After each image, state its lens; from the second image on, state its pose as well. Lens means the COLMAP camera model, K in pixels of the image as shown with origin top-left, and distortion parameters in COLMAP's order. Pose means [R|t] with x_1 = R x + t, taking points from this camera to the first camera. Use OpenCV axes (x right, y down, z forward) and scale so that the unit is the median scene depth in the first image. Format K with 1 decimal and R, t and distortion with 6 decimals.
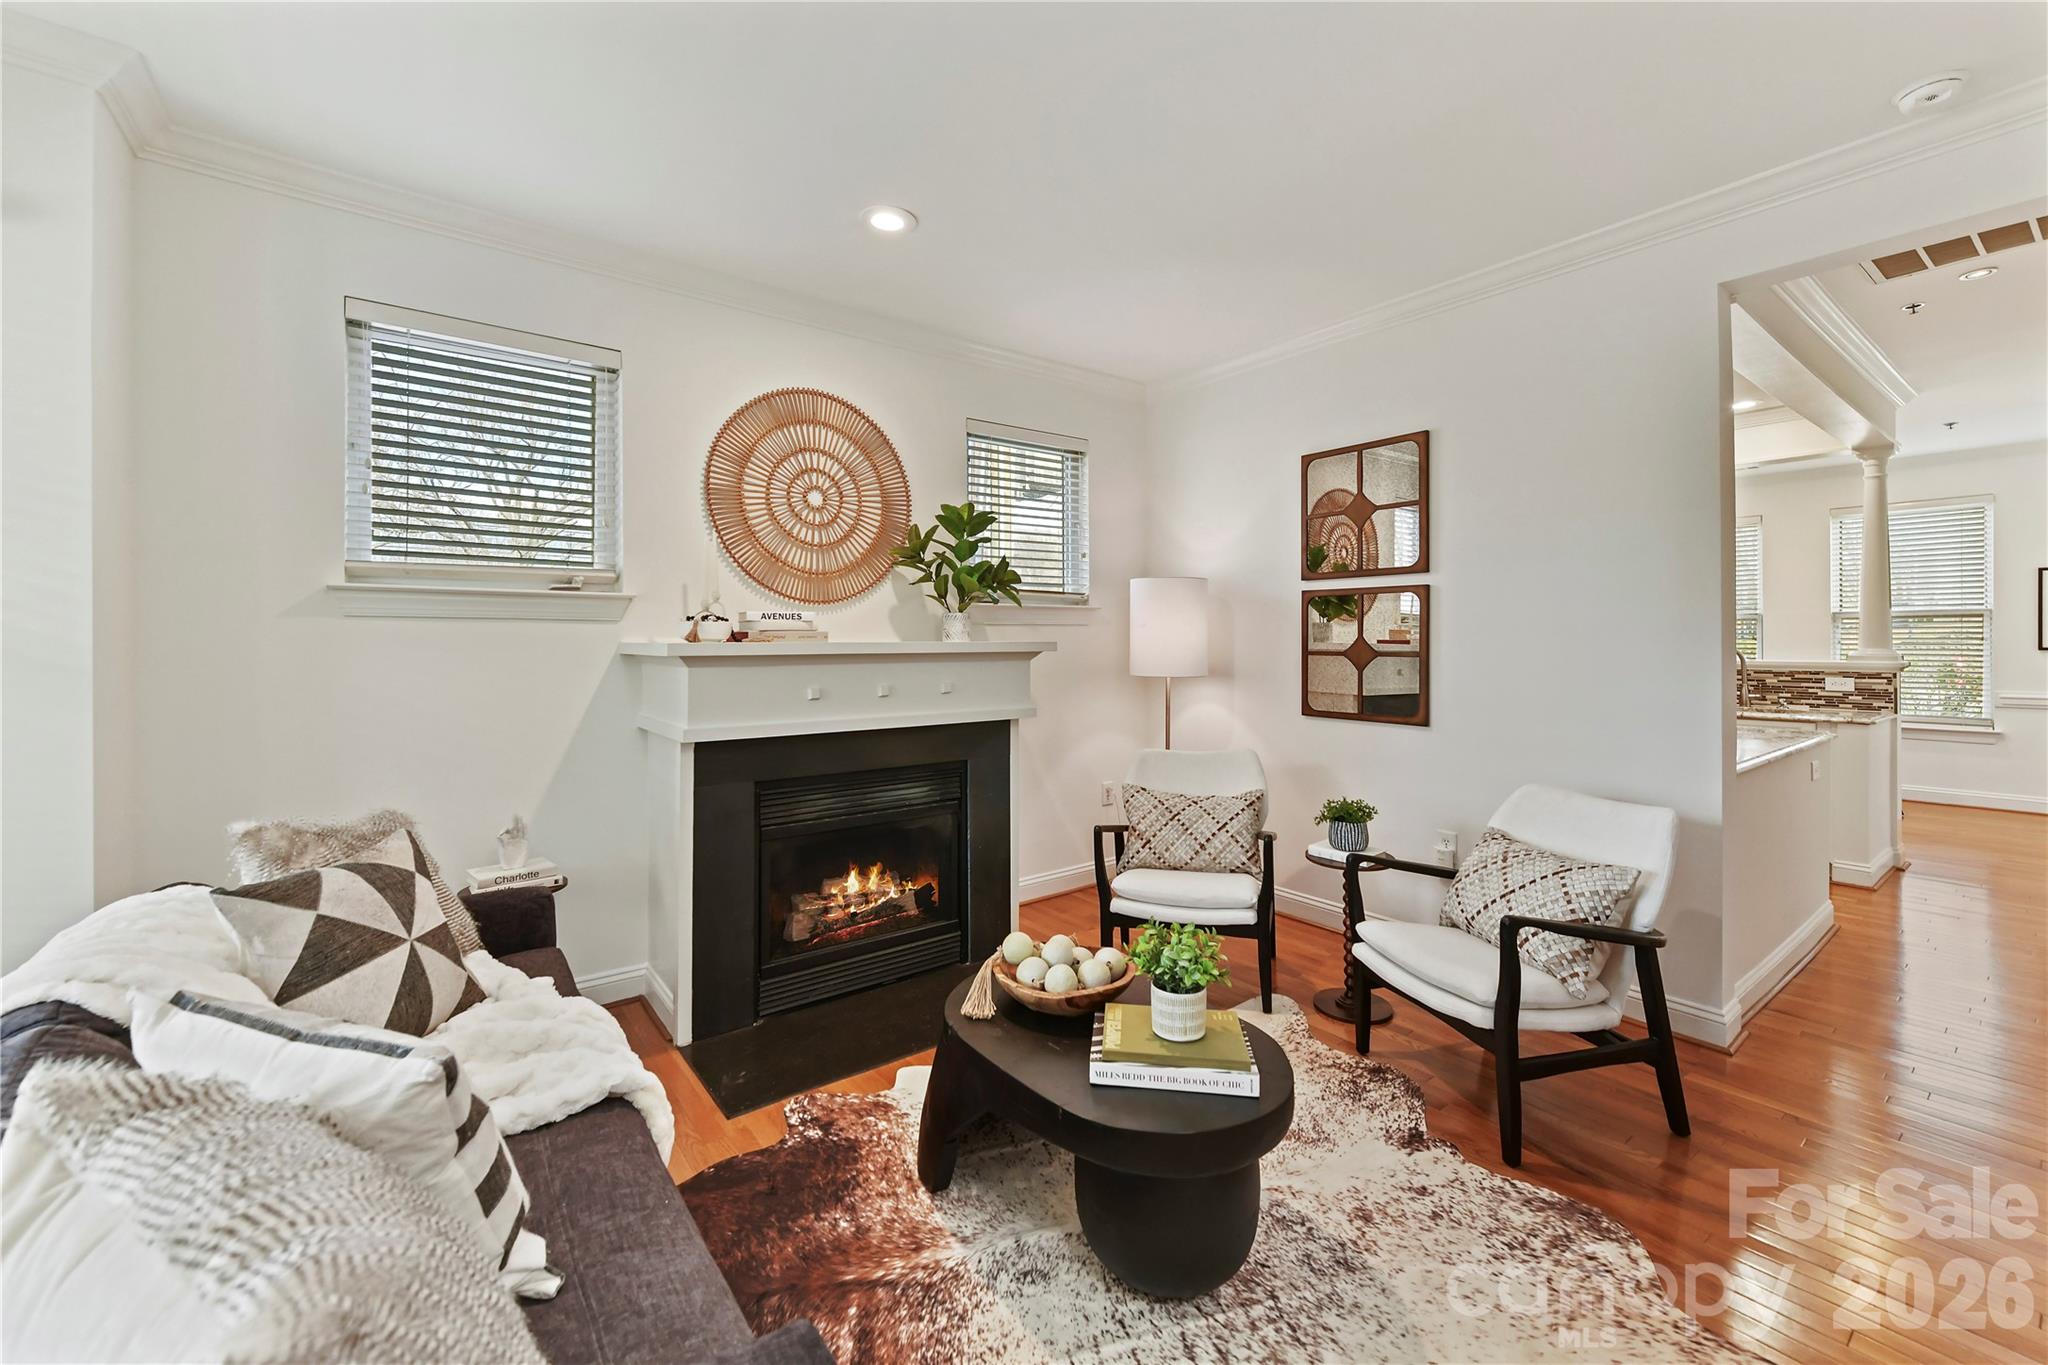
lens RADIAL K [[819.8, 0, 1016.5], [0, 819.8, 634.5], [0, 0, 1]] dist [0.003133, -0.000093]
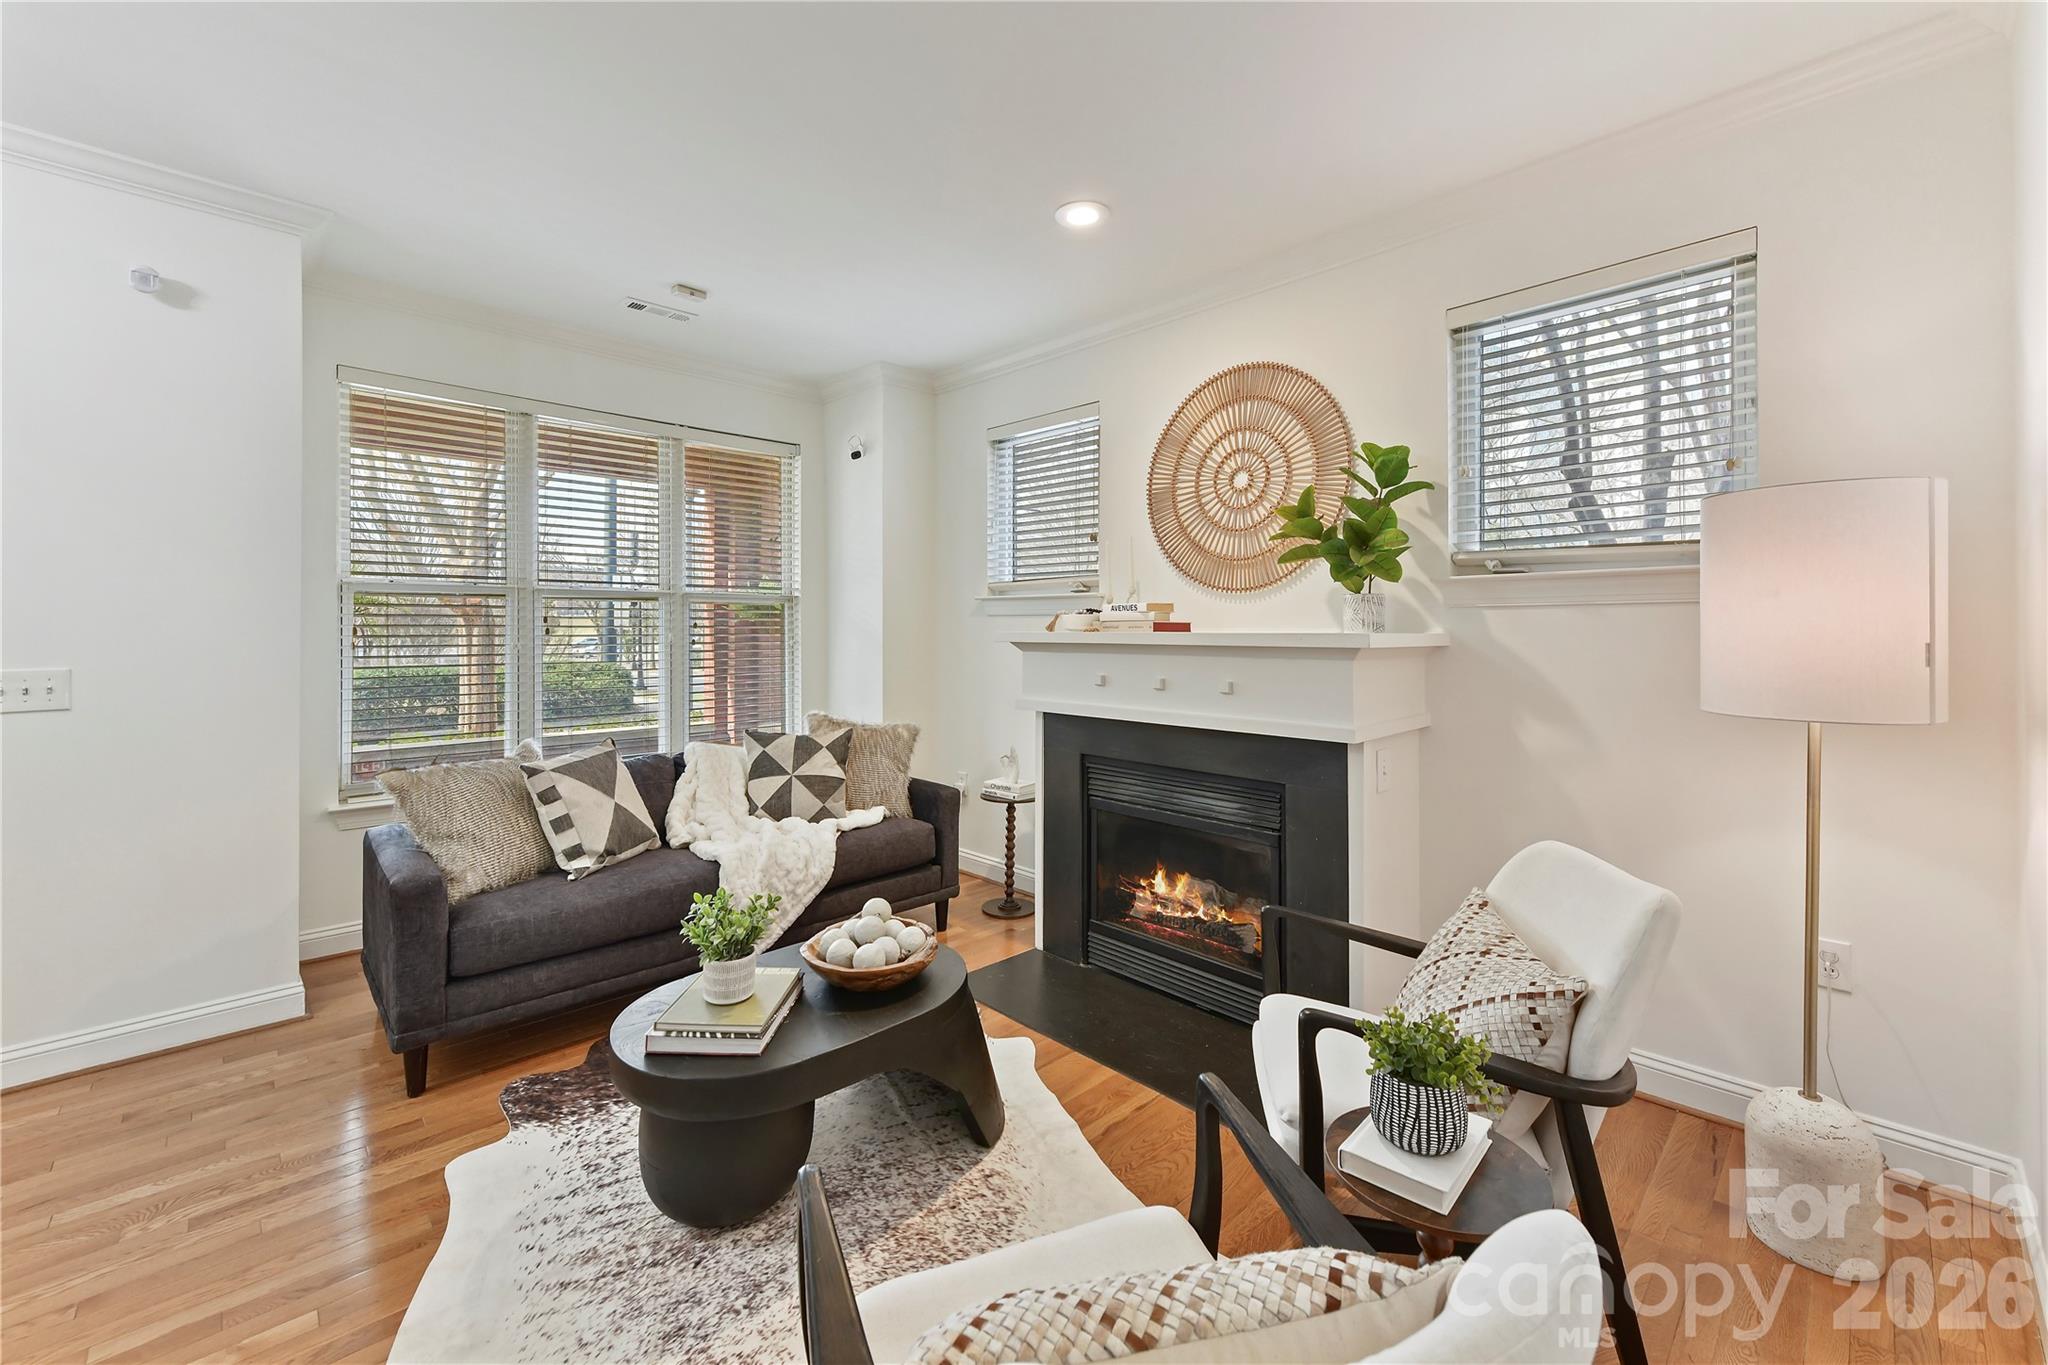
lens RADIAL K [[842.4, 0, 1023.6], [0, 842.4, 619.9], [0, 0, 1]] dist [0.003757, -0.000175]
pose [[0.120780, -0.012357, -0.992602, 0.734716], [0.002977, 0.999923, -0.012086, 0.005770], [0.992675, -0.001495, 0.120808, 0.683644]]
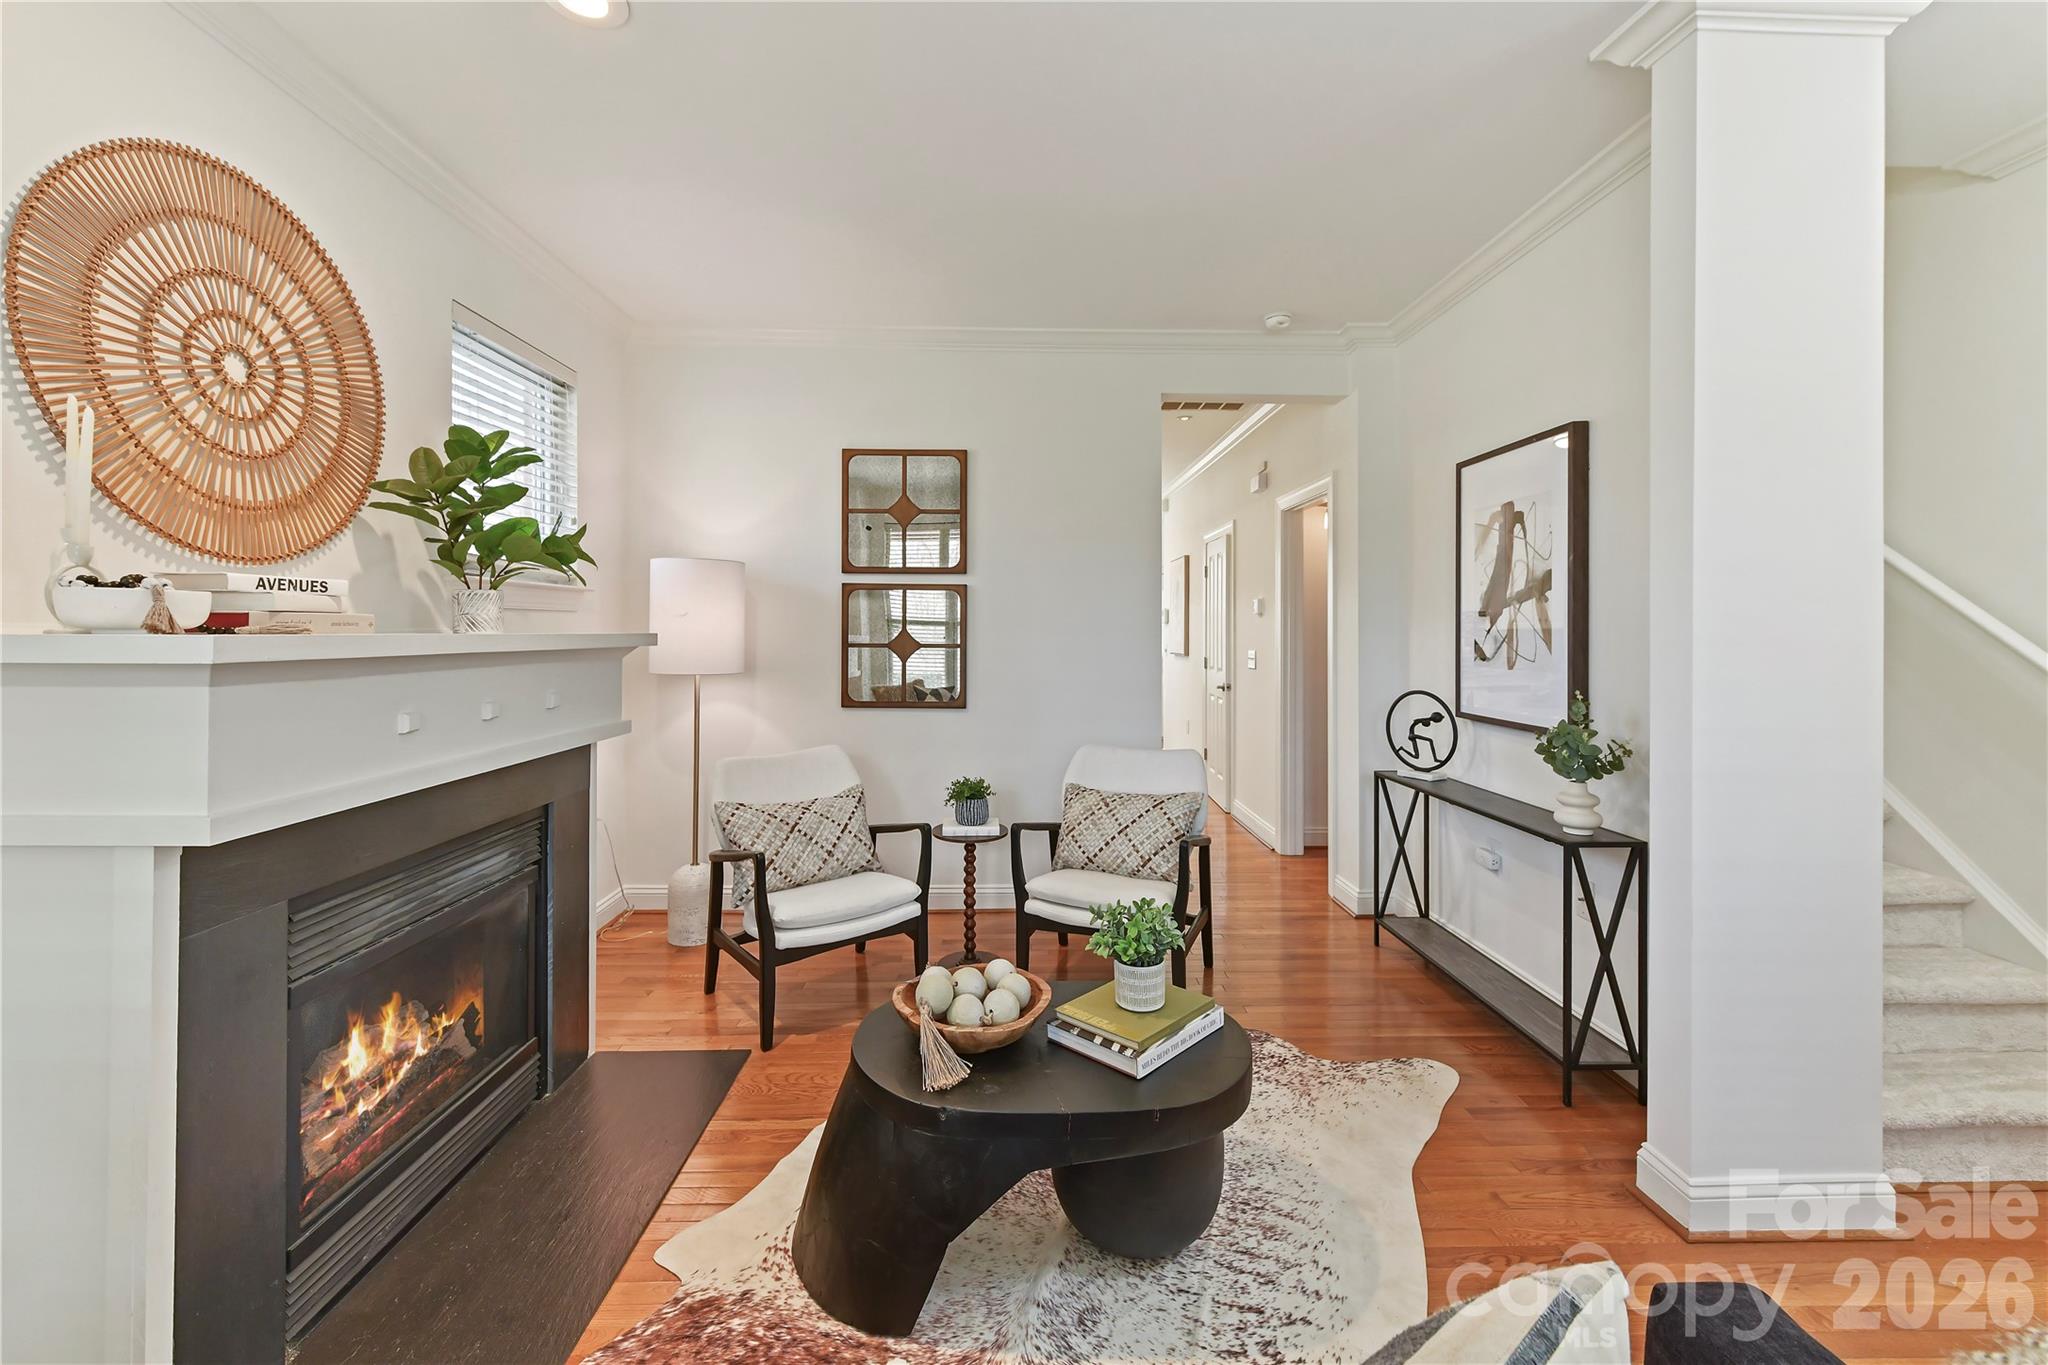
lens RADIAL K [[835.6, 0, 1014.6], [0, 835.6, 633.9], [0, 0, 1]] dist [0.010010, -0.000115]
pose [[0.588323, 0.001614, 0.808625, -0.422807], [-0.007621, 0.999965, 0.003548, 0.003589], [-0.808590, -0.008250, 0.588314, 0.273713]]
